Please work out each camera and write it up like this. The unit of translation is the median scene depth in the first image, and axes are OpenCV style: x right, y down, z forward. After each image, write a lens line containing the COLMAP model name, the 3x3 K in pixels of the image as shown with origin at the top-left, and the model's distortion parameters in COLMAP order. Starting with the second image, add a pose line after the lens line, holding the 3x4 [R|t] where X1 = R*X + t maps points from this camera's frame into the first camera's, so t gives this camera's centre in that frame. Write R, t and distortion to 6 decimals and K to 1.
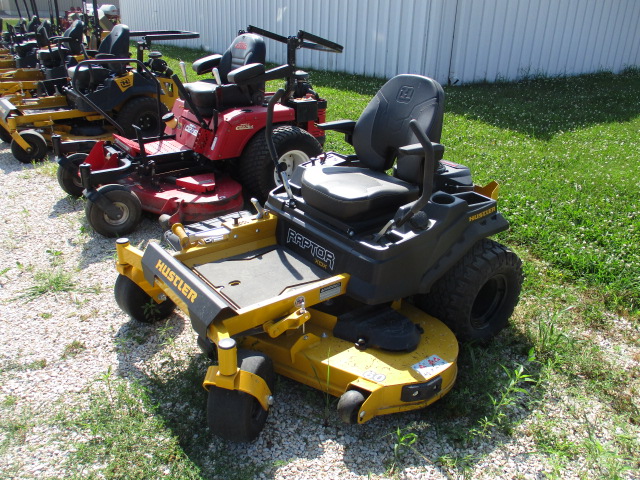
lens RADIAL K [[542.8, 0, 320.0], [0, 542.8, 240.0], [0, 0, 1]] dist [-0.007306, -0.009270]
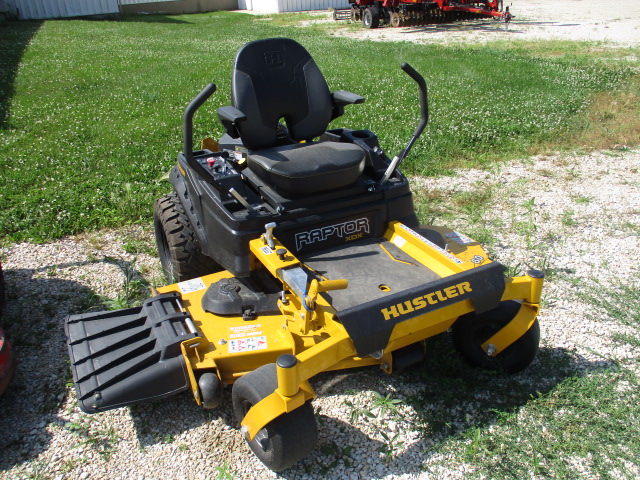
lens RADIAL K [[542.8, 0, 320.0], [0, 542.8, 240.0], [0, 0, 1]] dist [-0.007306, -0.009270]
pose [[0.178591, -0.474465, 0.861968, -0.864519], [0.429512, 0.825768, 0.365549, -0.339313], [-0.885226, 0.304942, 0.351264, 0.726674]]
